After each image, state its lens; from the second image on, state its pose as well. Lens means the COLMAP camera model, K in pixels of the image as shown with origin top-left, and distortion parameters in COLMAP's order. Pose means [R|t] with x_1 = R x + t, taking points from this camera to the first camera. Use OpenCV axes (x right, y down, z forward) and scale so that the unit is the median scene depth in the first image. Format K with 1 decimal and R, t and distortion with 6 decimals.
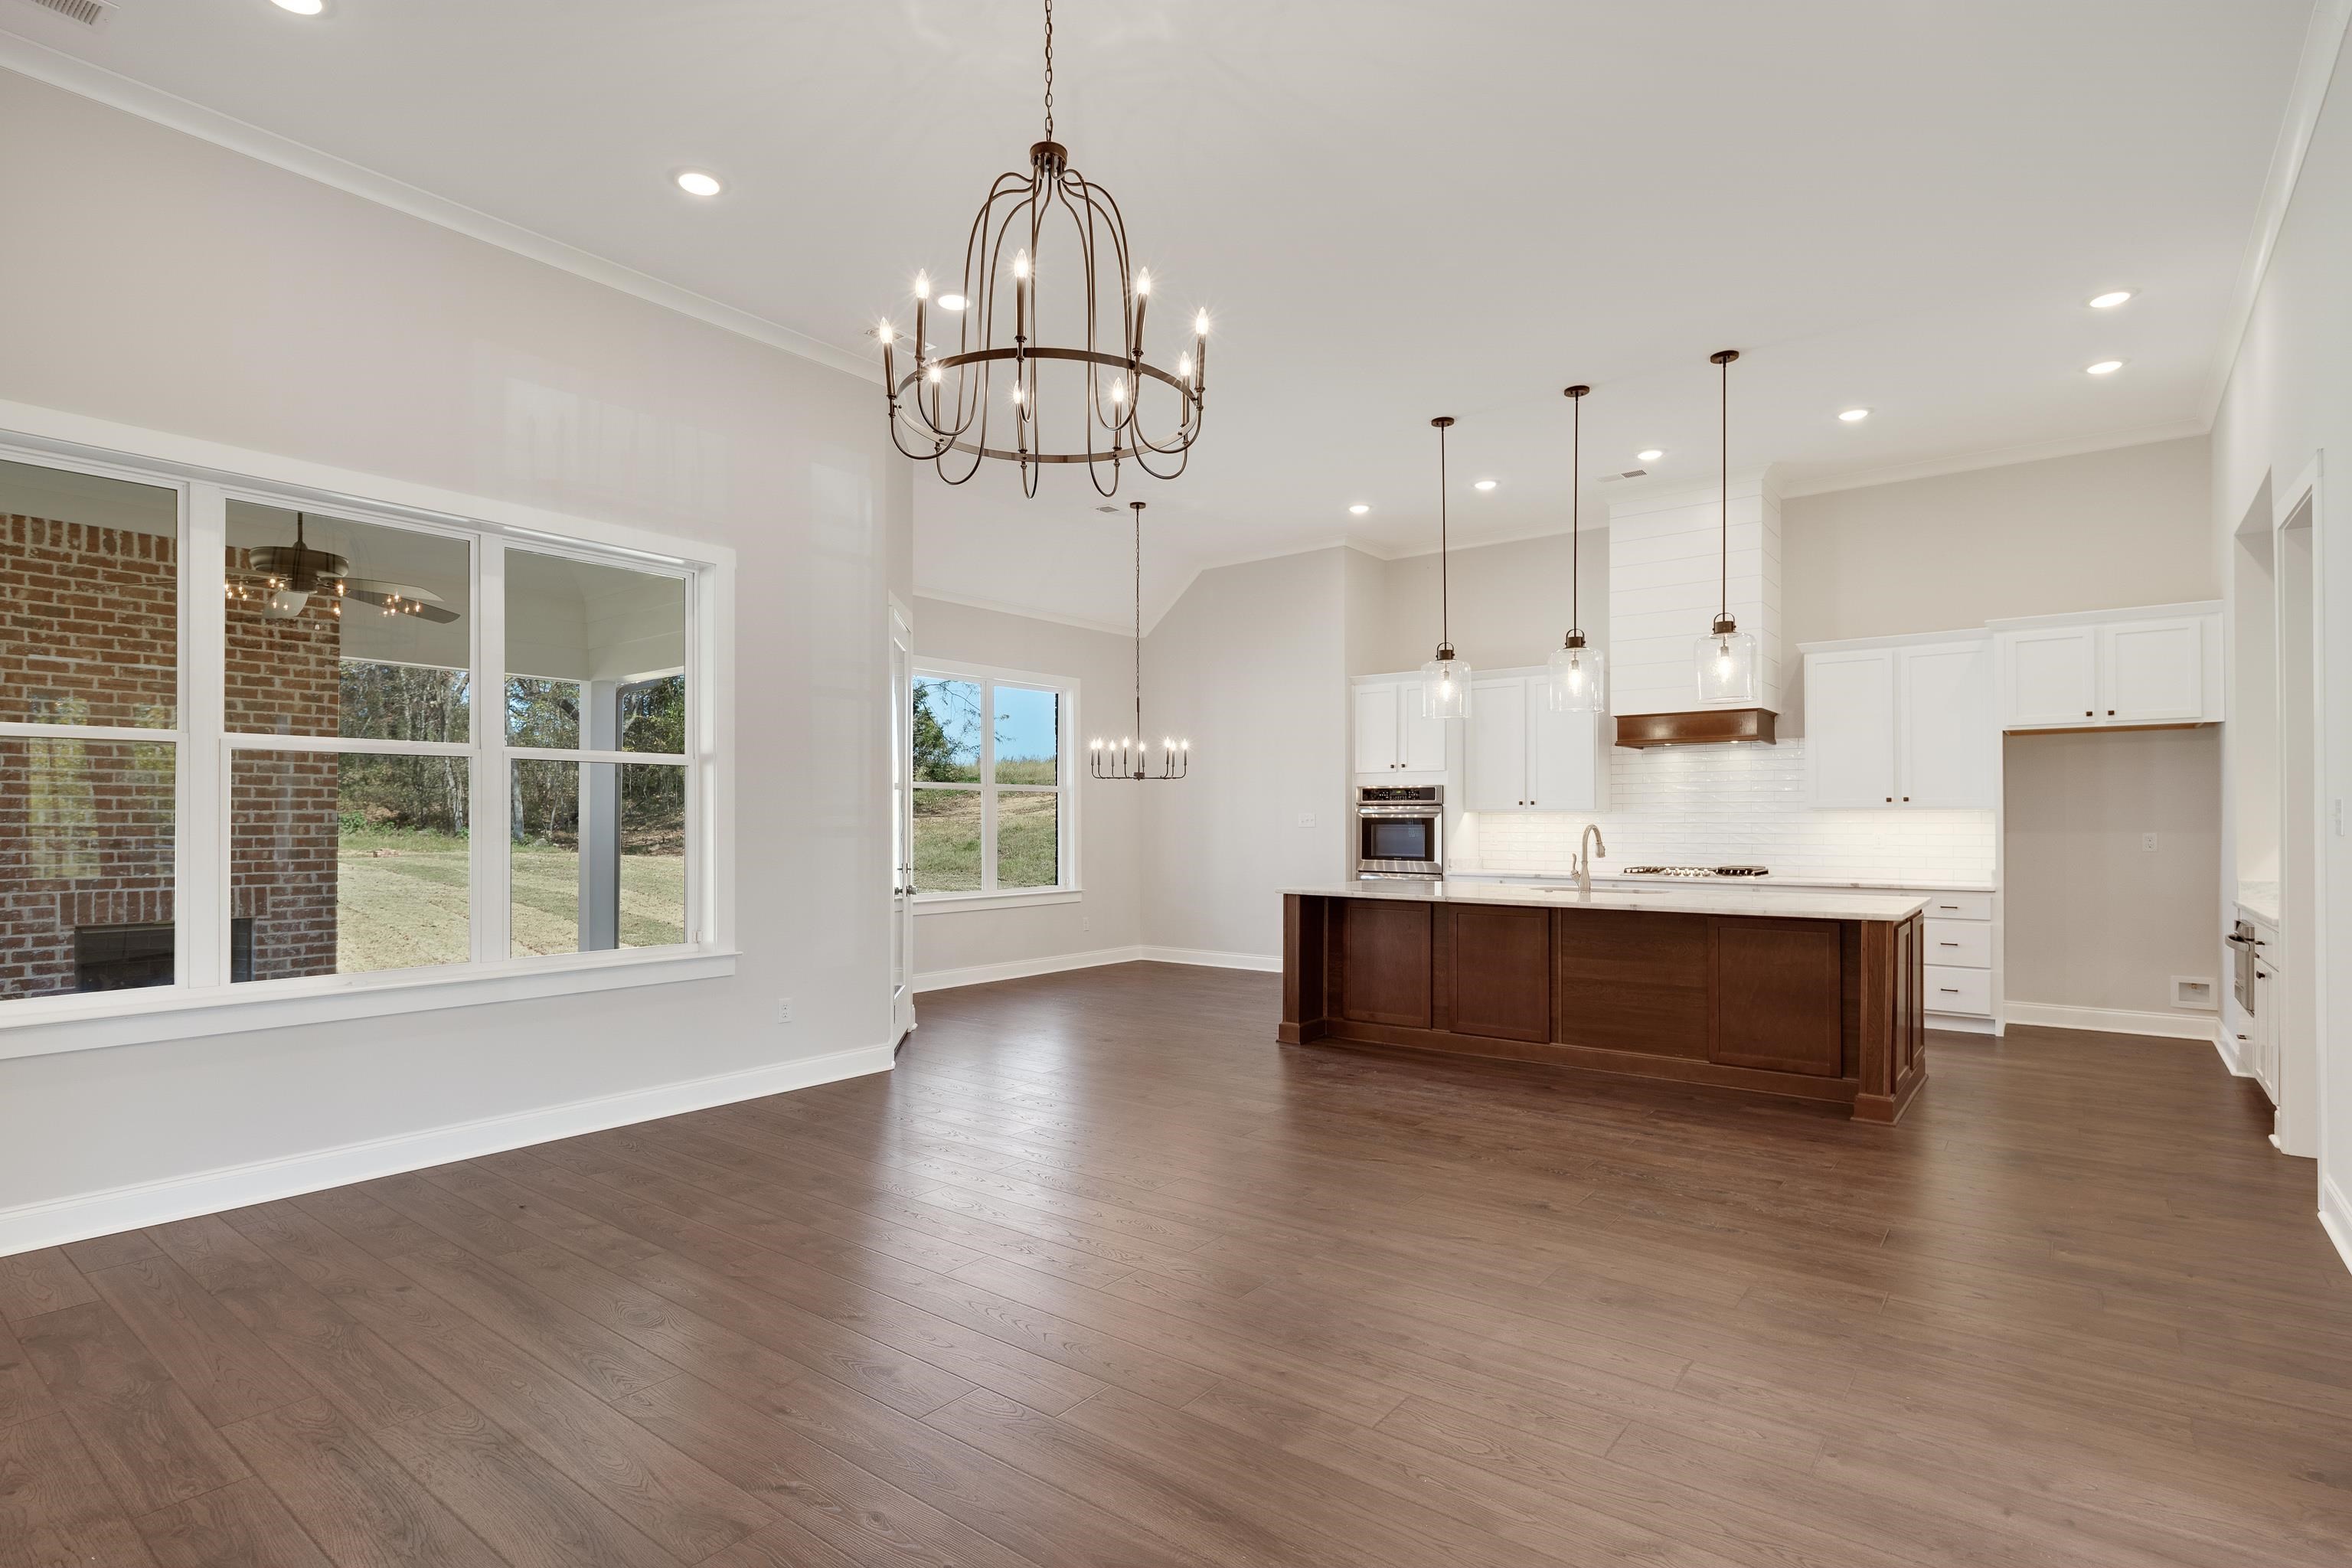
lens RADIAL K [[1144.2, 0, 1168.1], [0, 1144.2, 822.4], [0, 0, 1]] dist [0.000315, -0.000737]
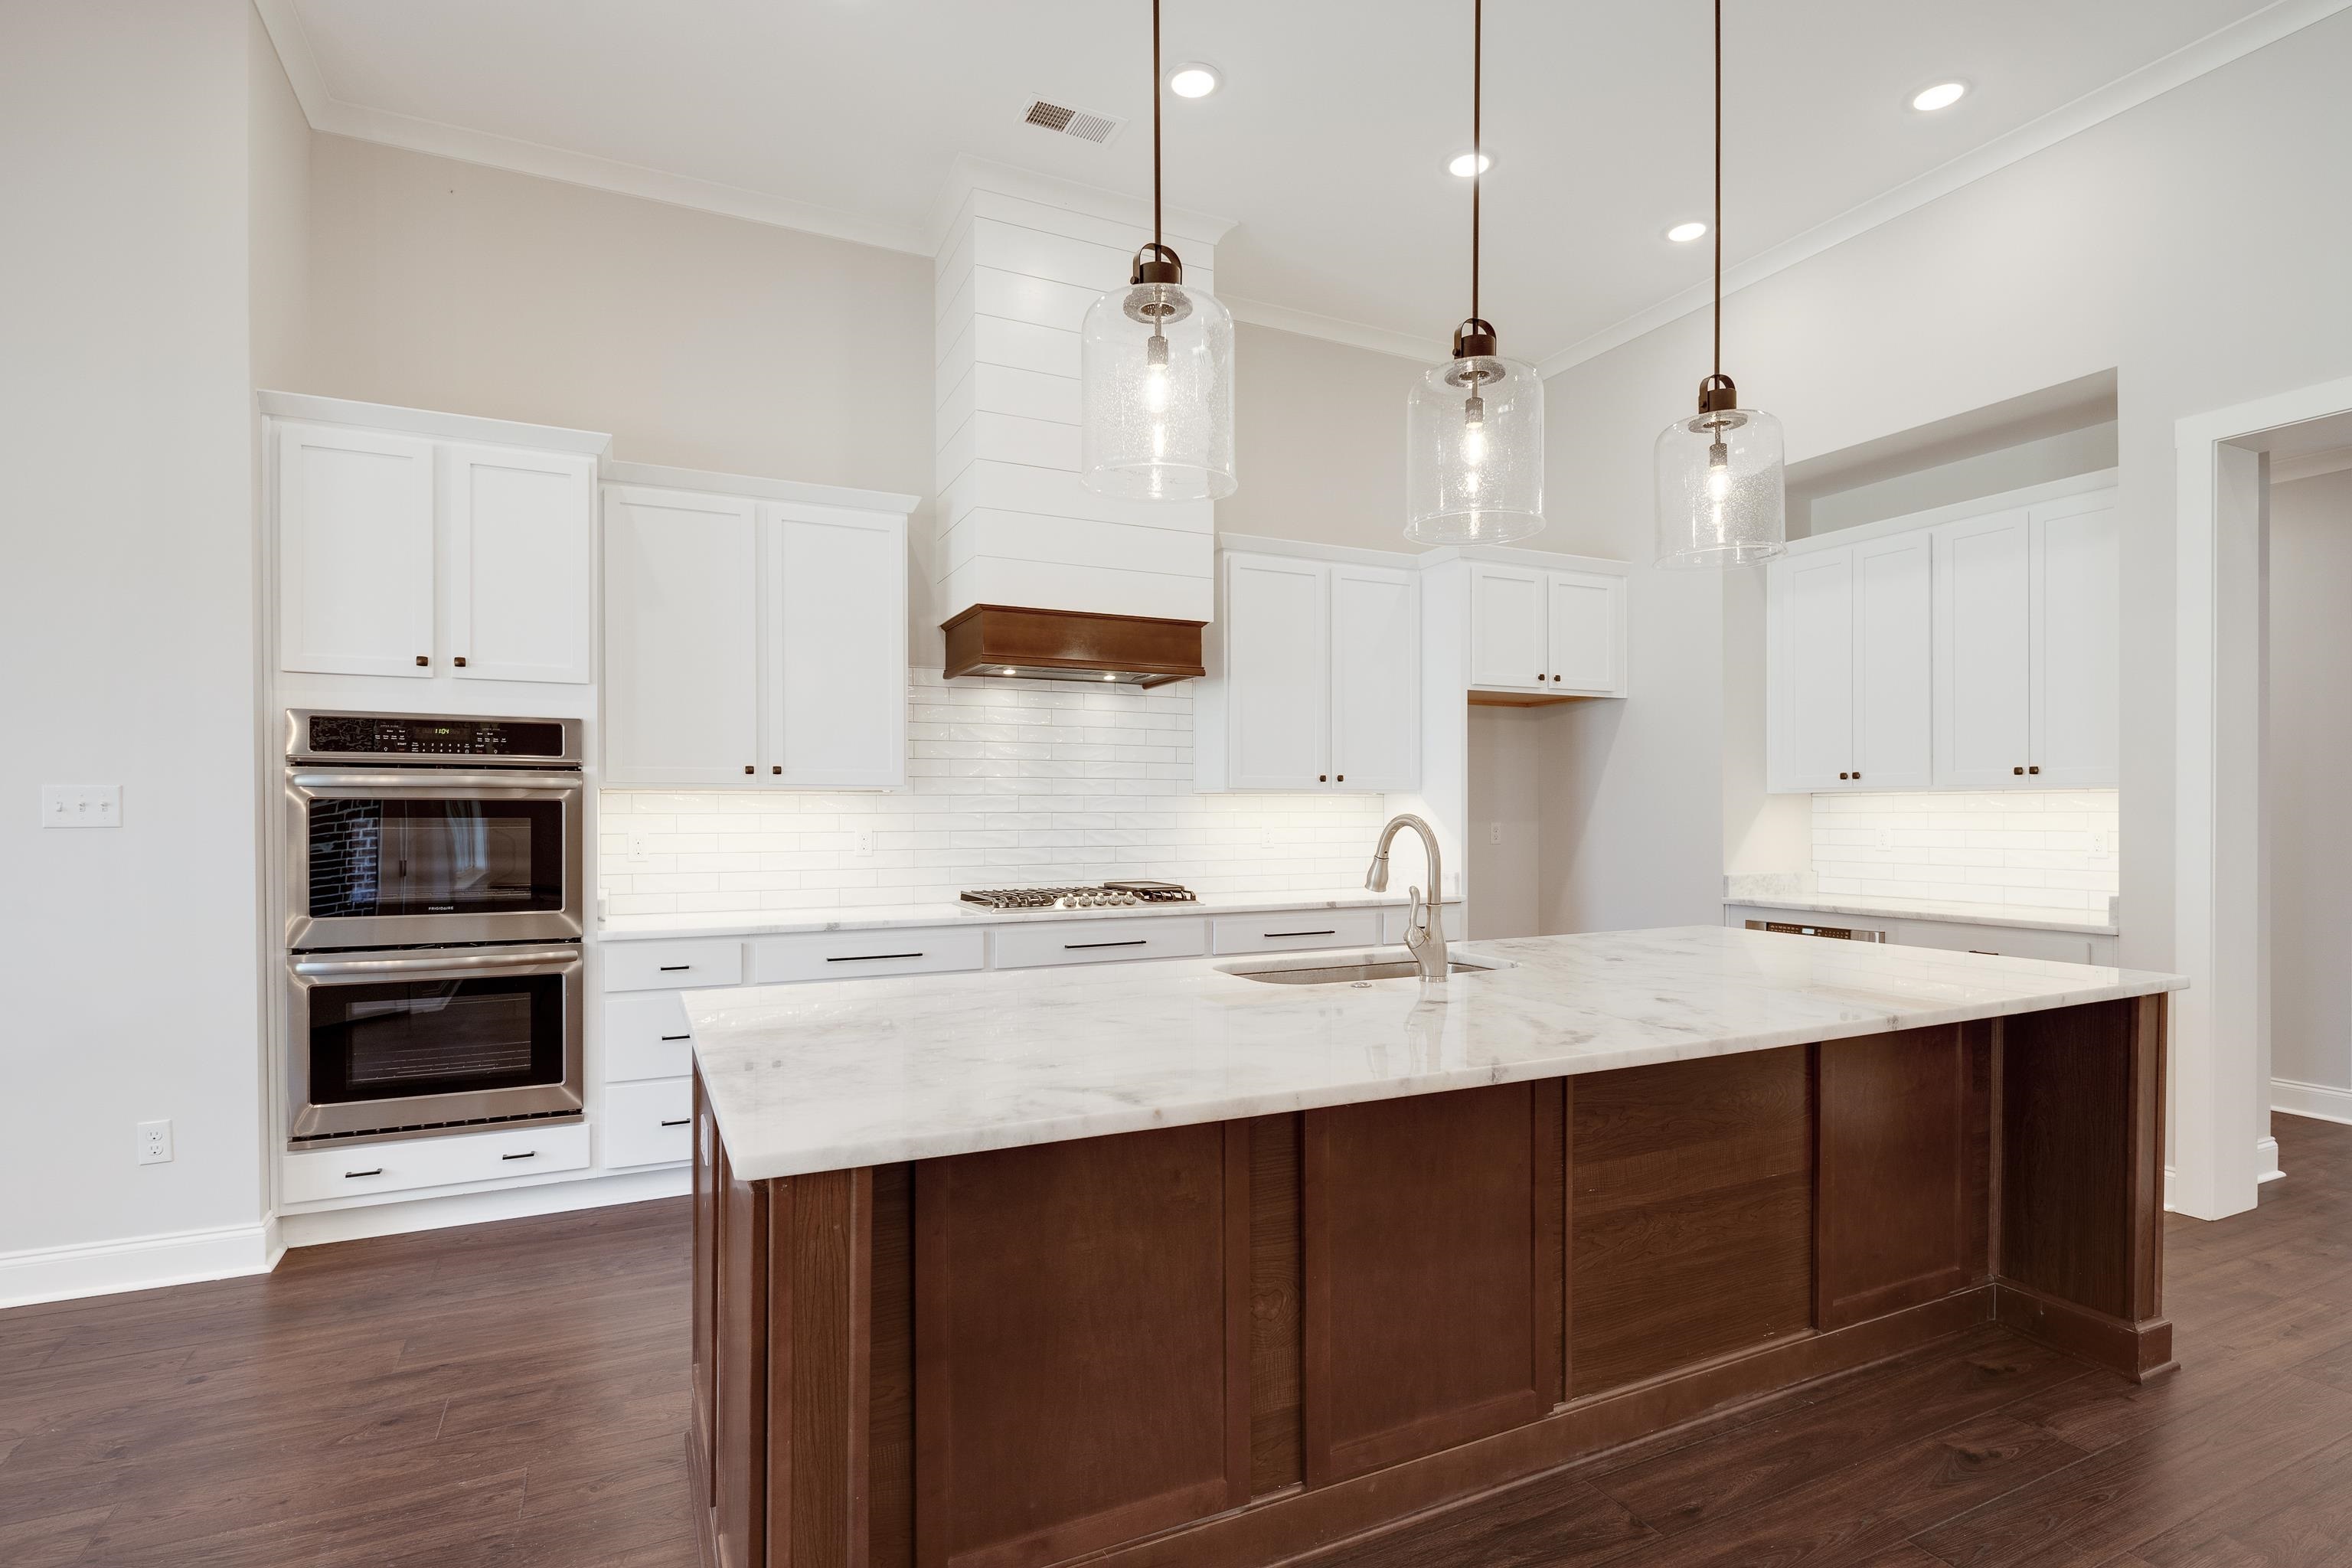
lens RADIAL K [[1144.2, 0, 1168.1], [0, 1144.2, 822.4], [0, 0, 1]] dist [0.000315, -0.000737]
pose [[0.439372, -0.008185, 0.898268, -0.037564], [0.001765, 0.999964, 0.008249, 0.001020], [-0.898303, -0.002039, 0.439371, 0.741237]]
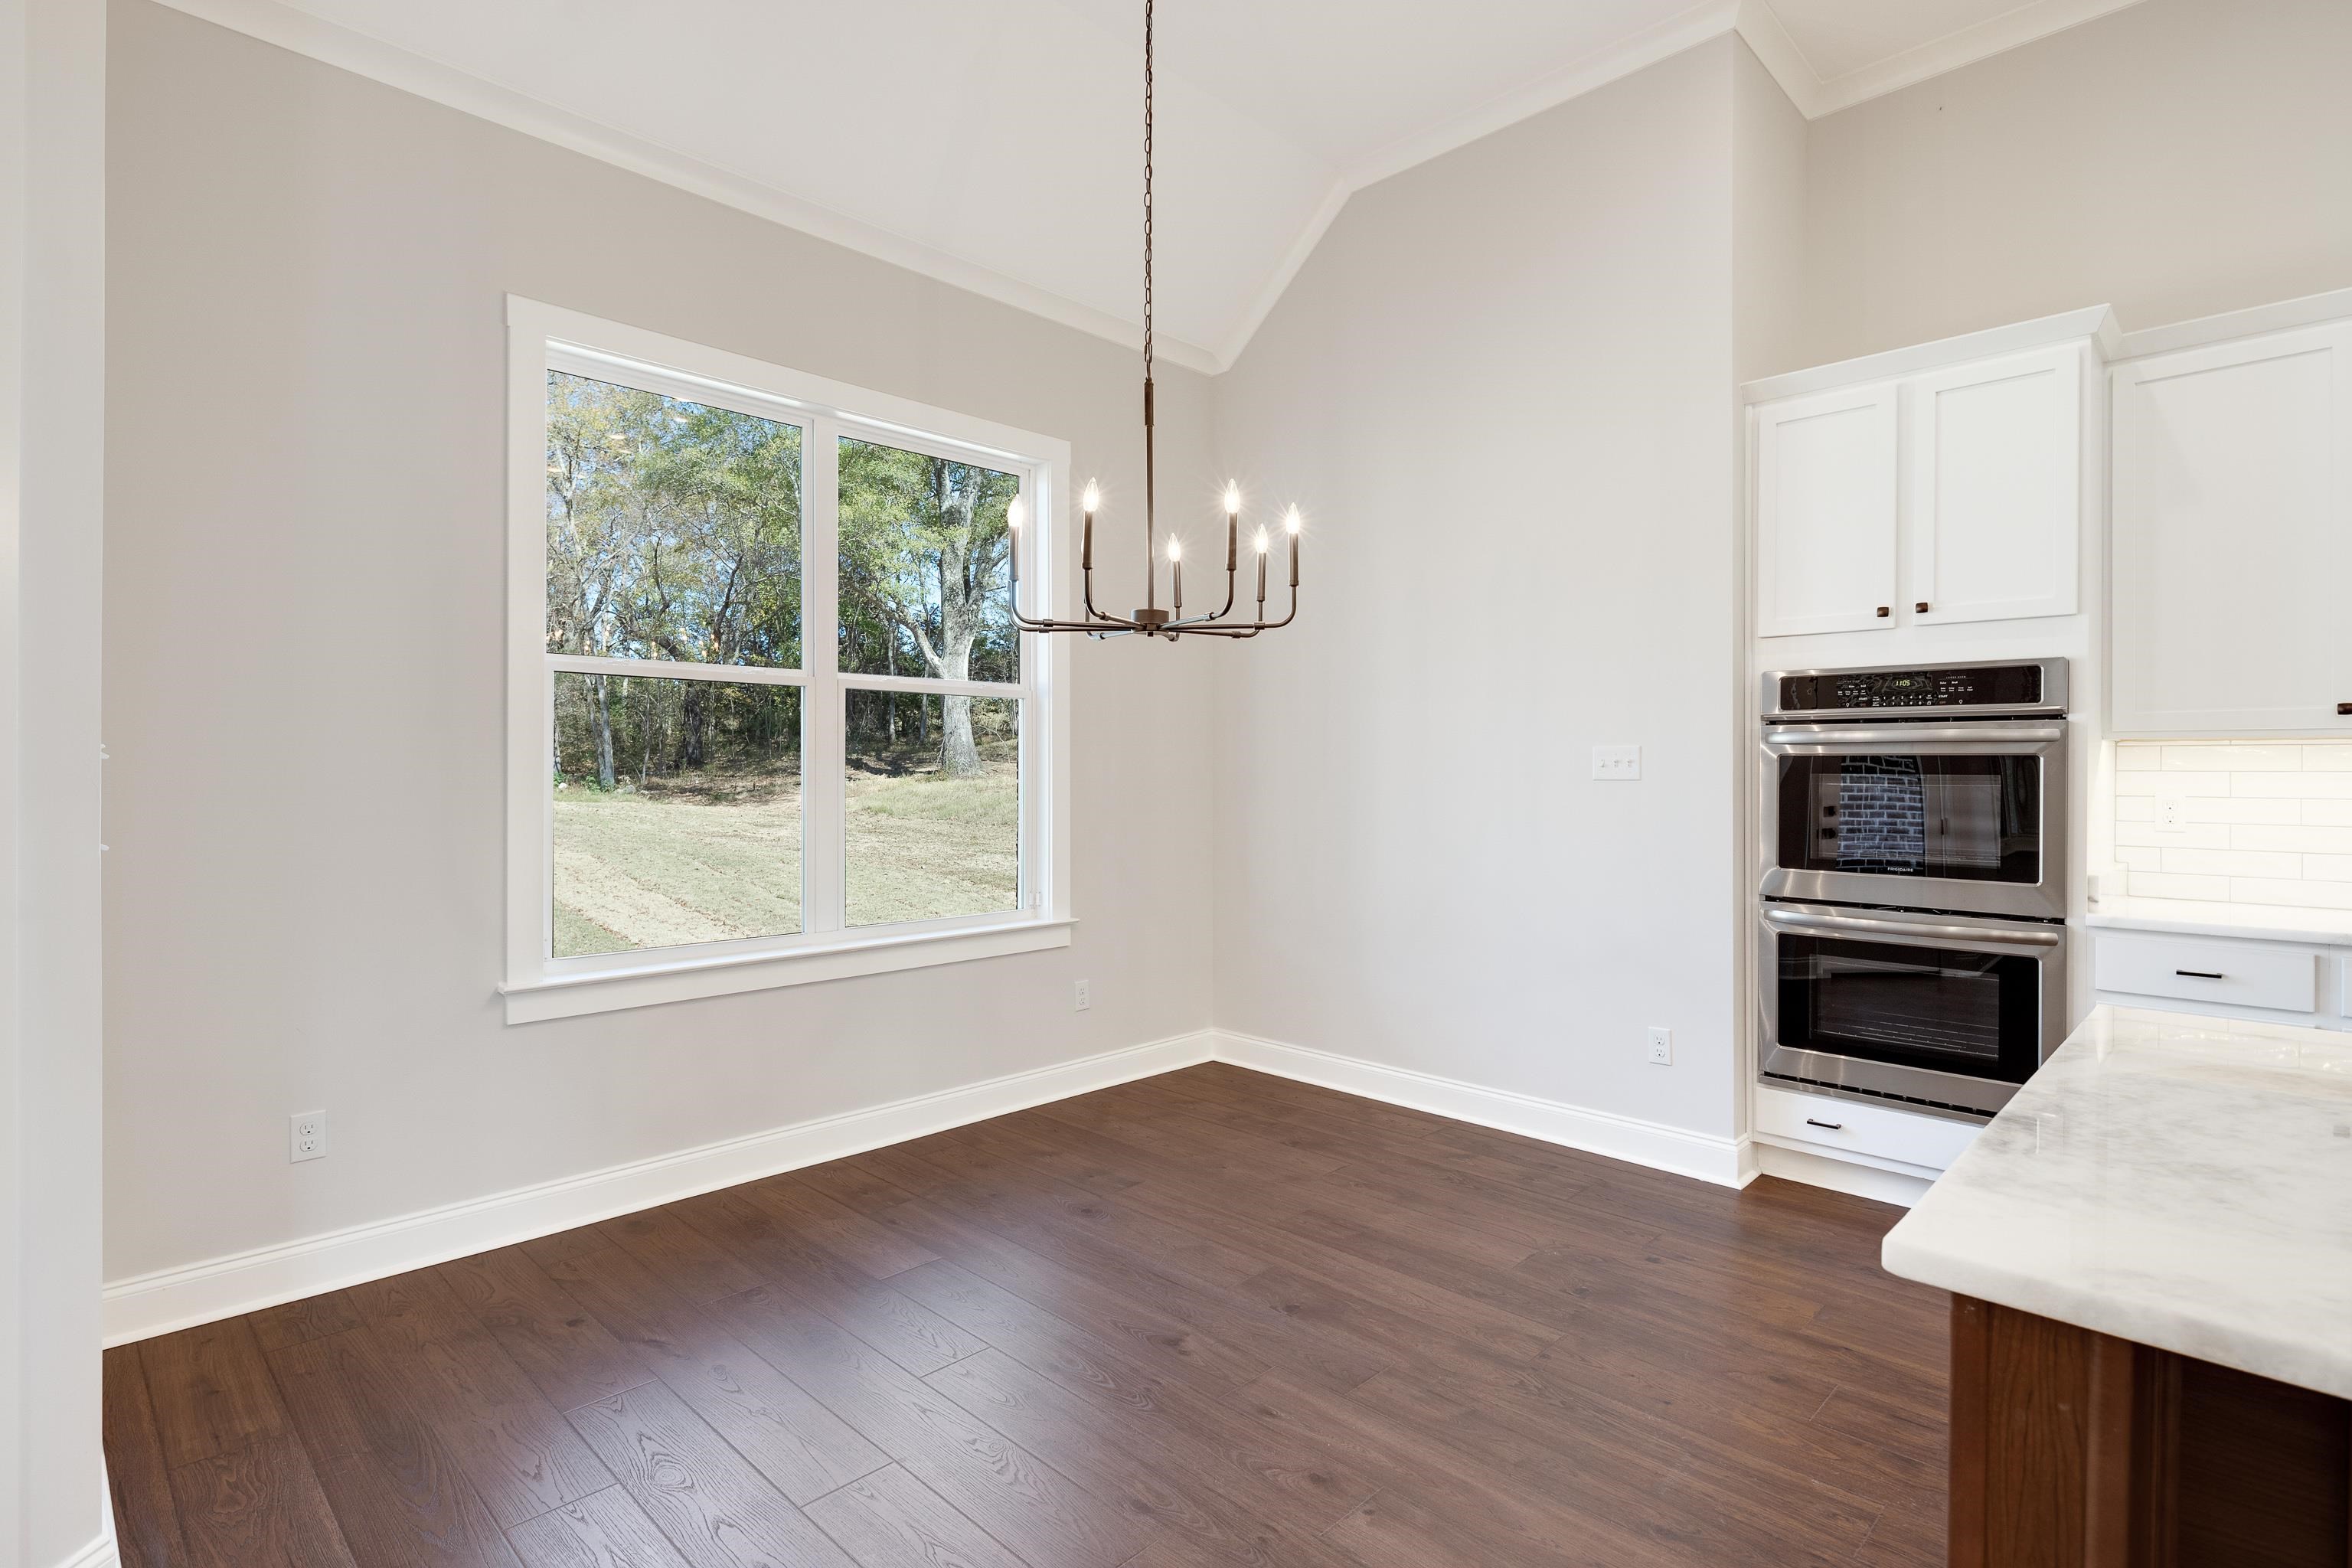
lens RADIAL K [[1150.5, 0, 1196.8], [0, 1150.5, 769.5], [0, 0, 1]] dist [0.001651, -0.000277]
pose [[0.994937, 0.001955, -0.100482, 0.022005], [-0.001907, 0.999998, 0.000567, 0.000870], [0.100483, -0.000373, 0.994939, 0.741004]]
